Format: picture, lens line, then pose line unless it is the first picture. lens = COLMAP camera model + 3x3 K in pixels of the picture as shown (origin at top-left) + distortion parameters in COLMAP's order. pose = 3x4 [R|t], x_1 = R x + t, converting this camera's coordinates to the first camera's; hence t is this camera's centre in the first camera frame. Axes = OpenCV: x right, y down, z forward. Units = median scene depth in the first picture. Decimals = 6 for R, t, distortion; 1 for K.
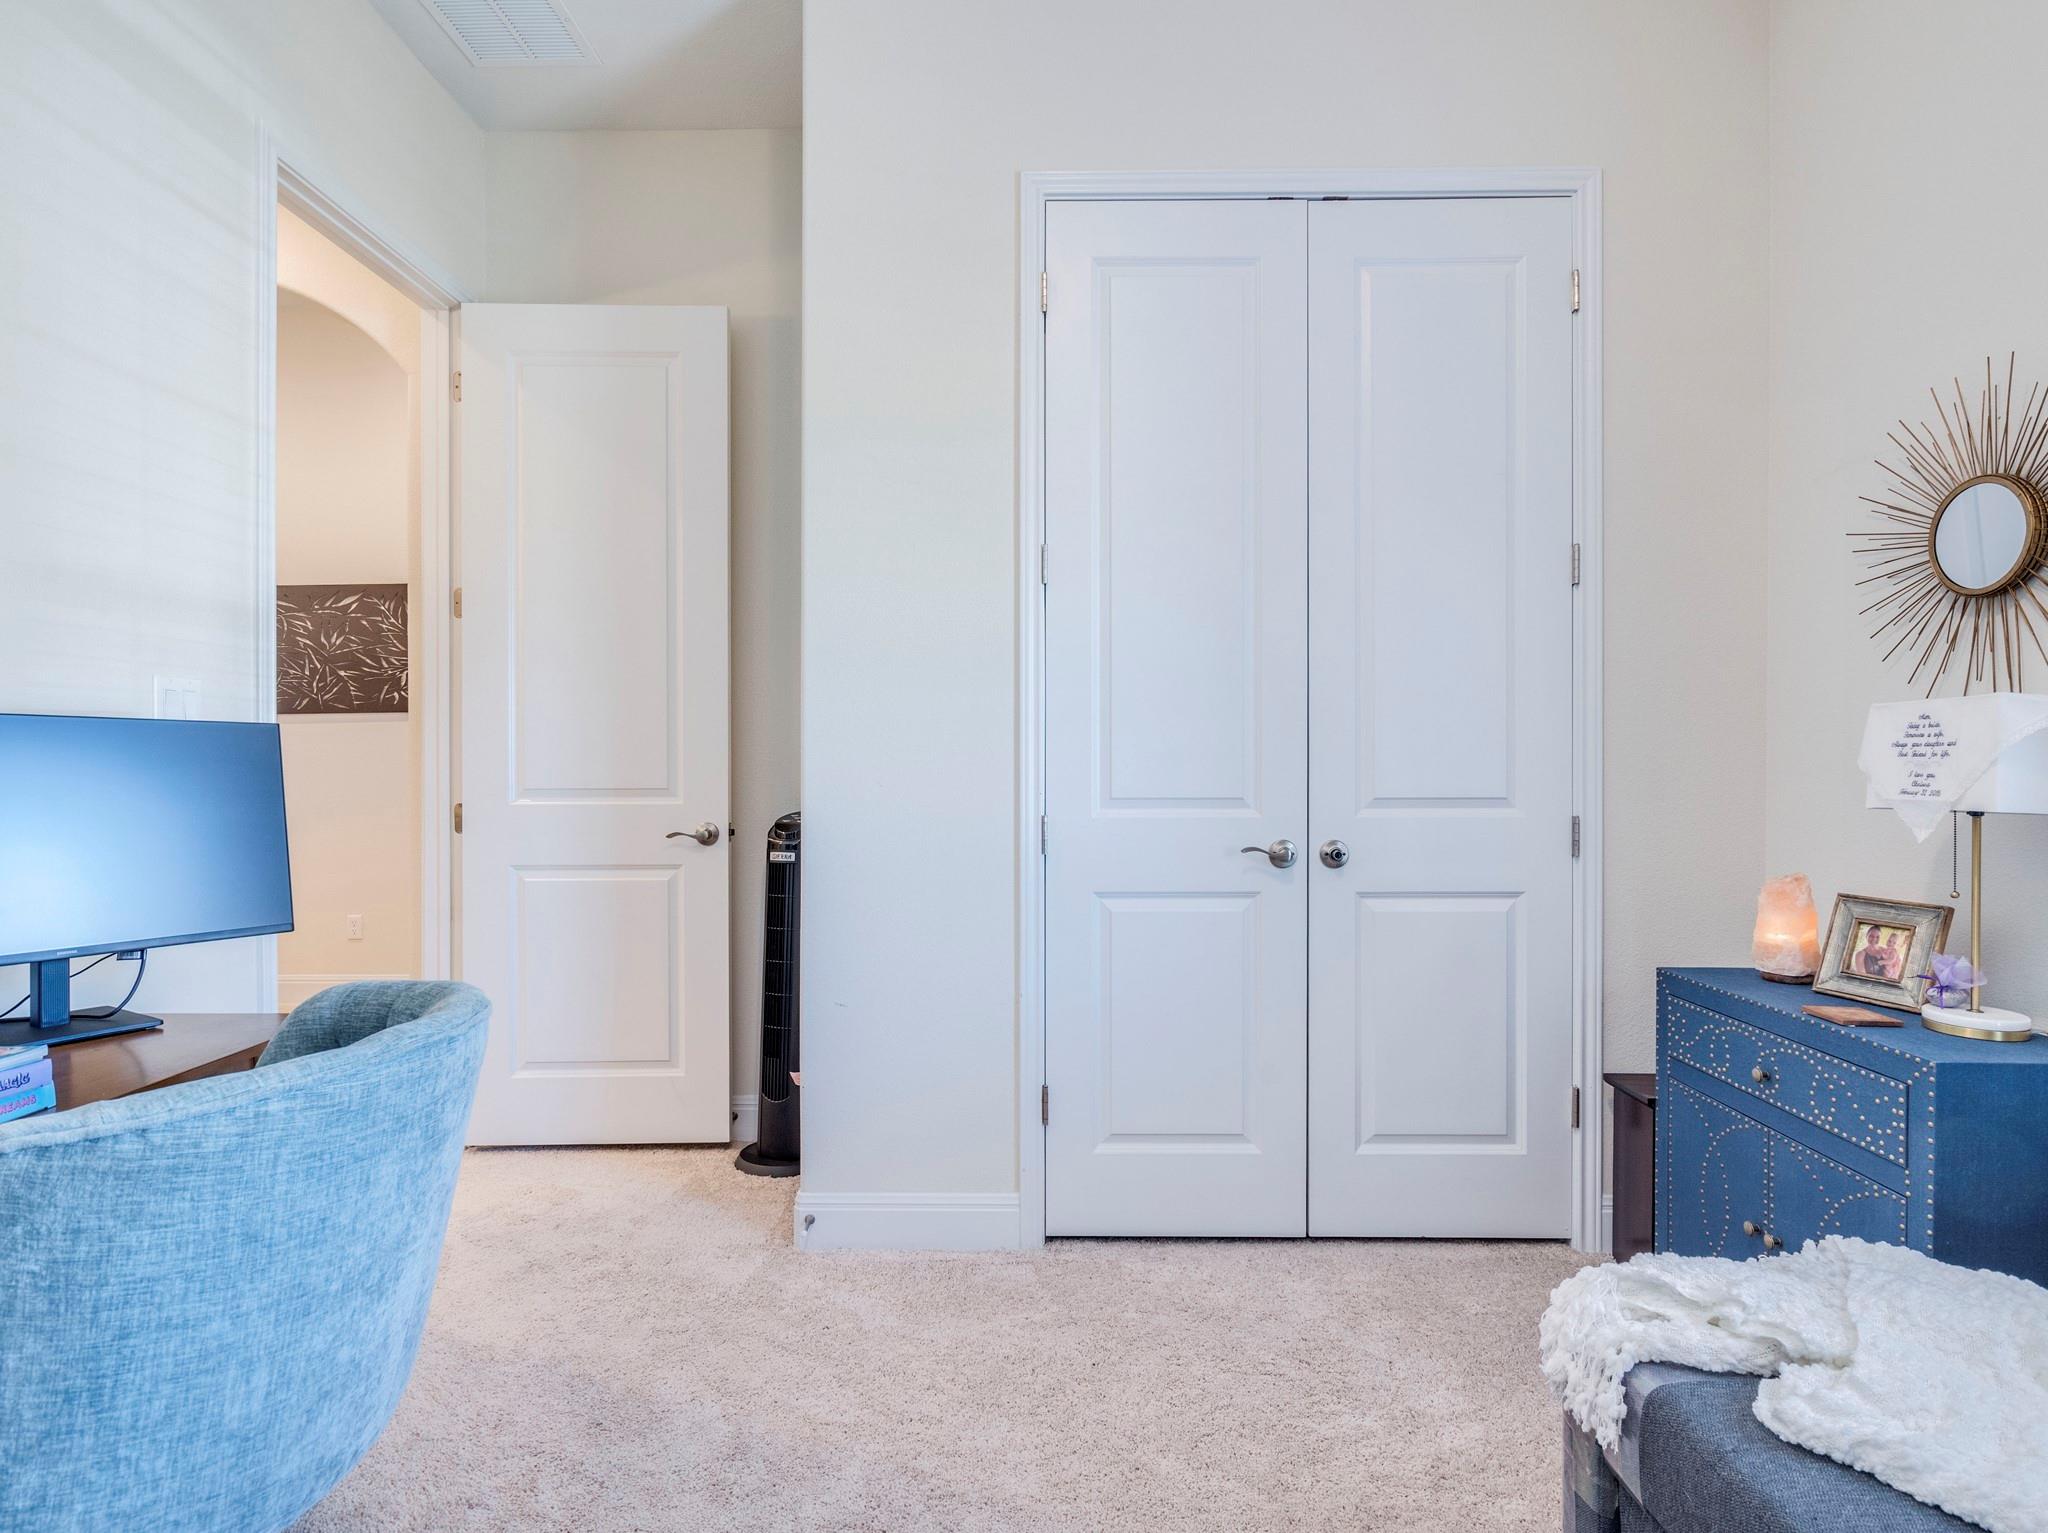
lens RADIAL K [[1092.2, 0, 1017.1], [0, 1092.2, 778.1], [0, 0, 1]] dist [-0.005747, 0.003856]
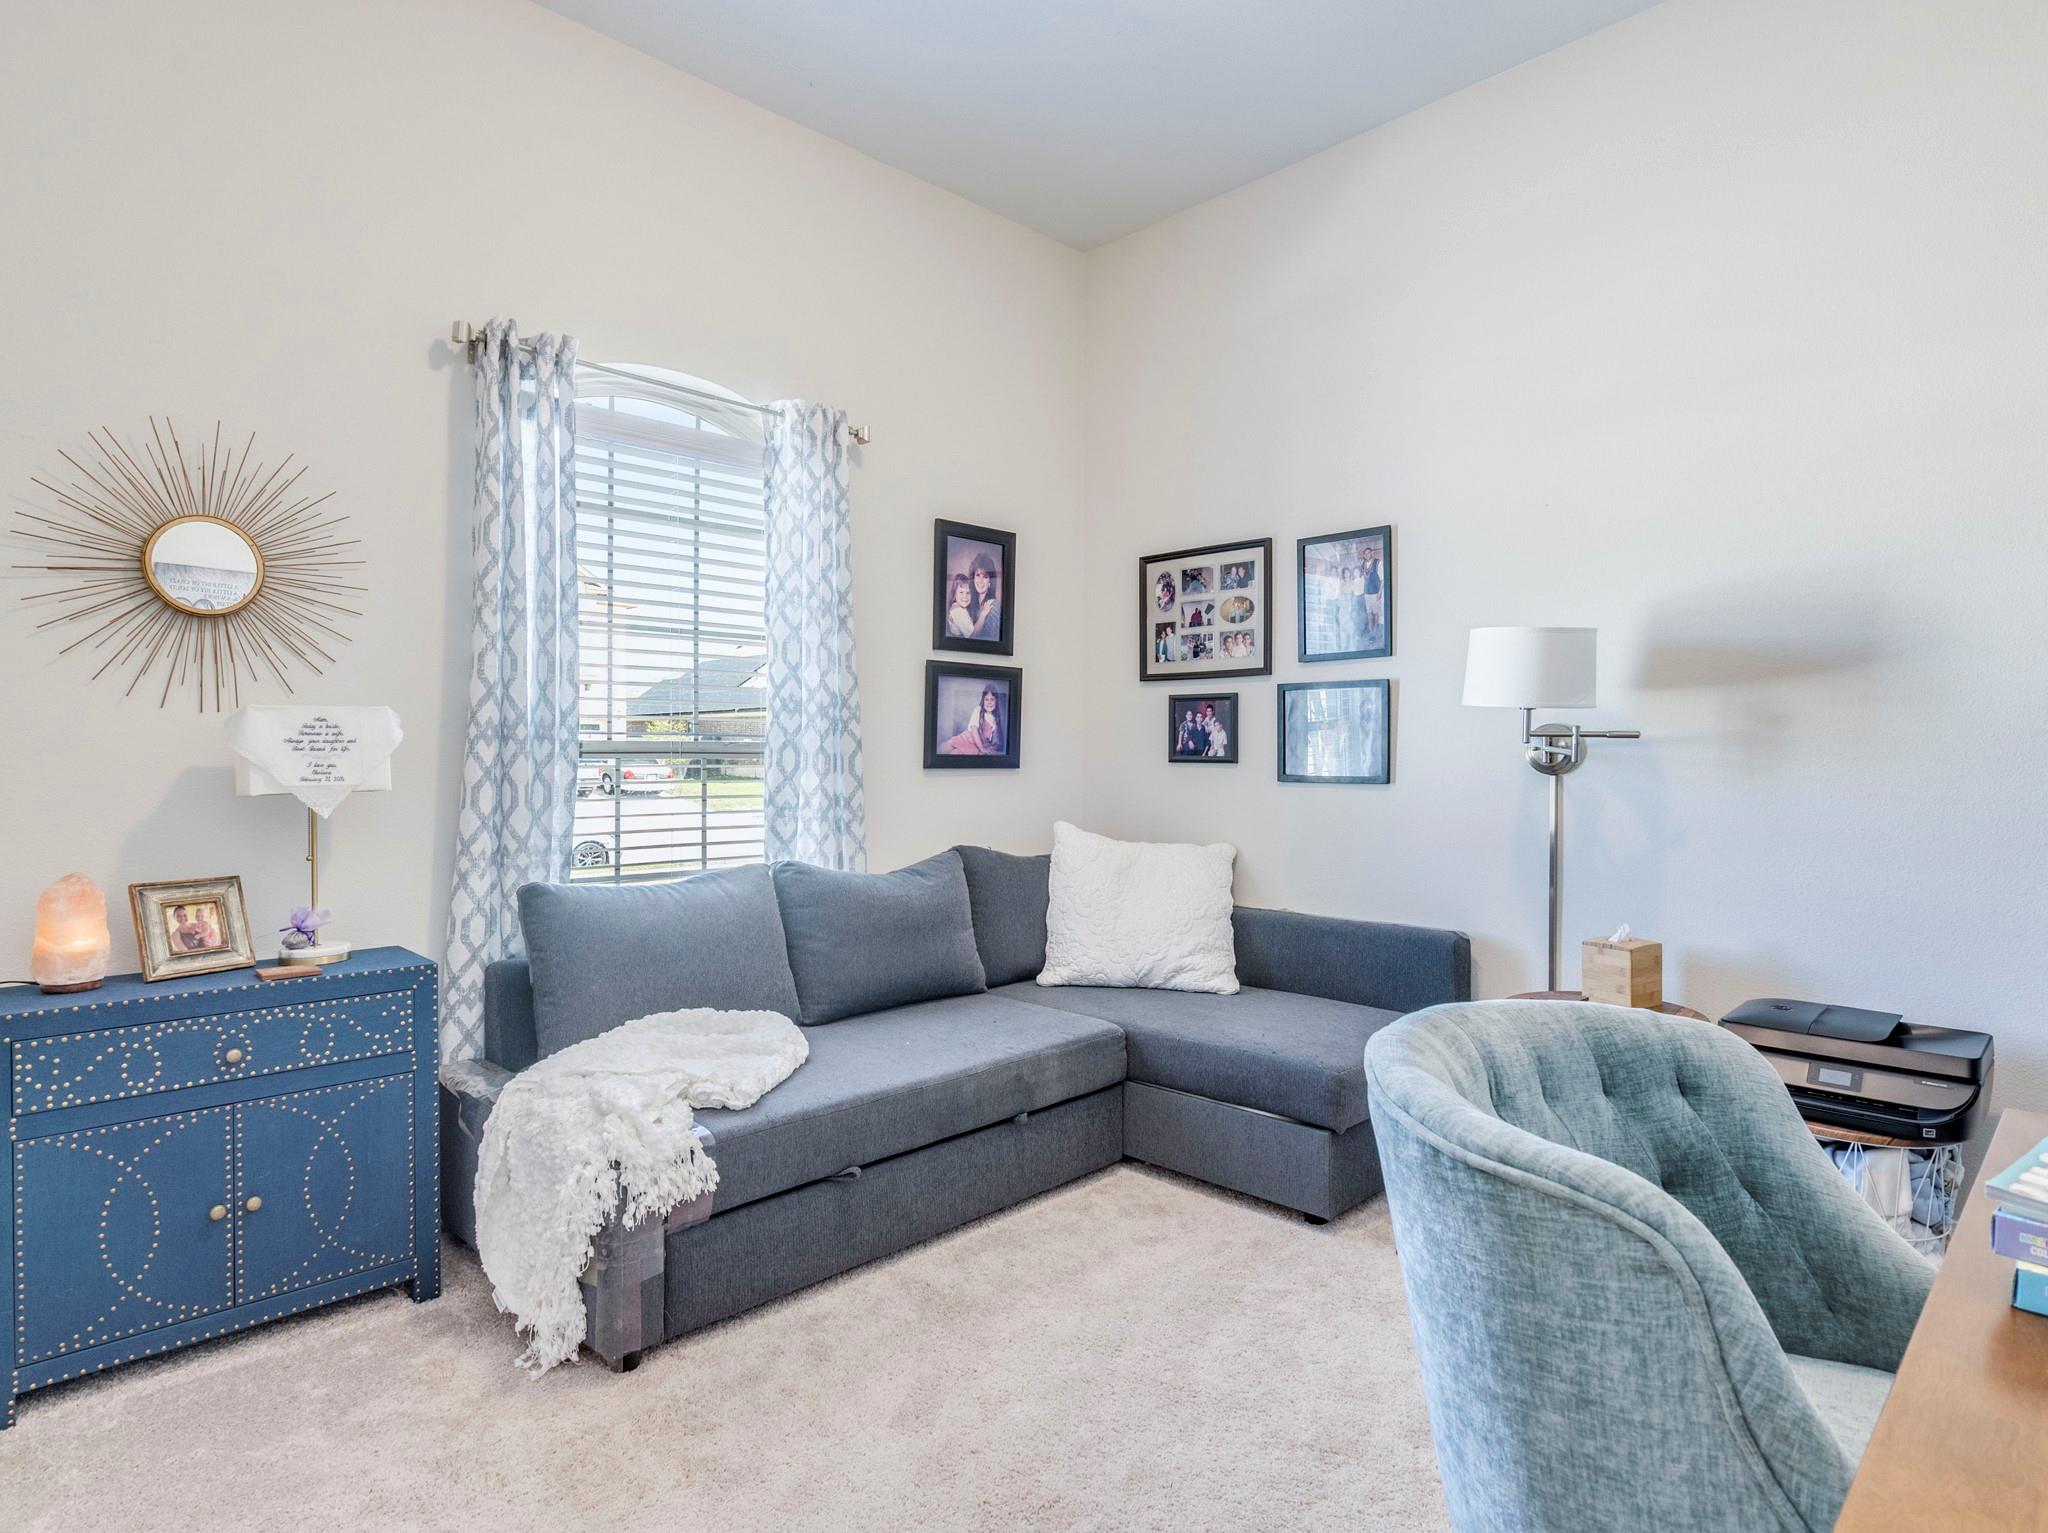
lens RADIAL K [[1092.2, 0, 1017.1], [0, 1092.2, 778.1], [0, 0, 1]] dist [-0.005747, 0.003856]
pose [[-0.717613, -0.011027, 0.696355, -0.615371], [0.013252, 0.999477, 0.029484, -0.014042], [-0.696316, 0.030386, -0.717091, 1.296914]]
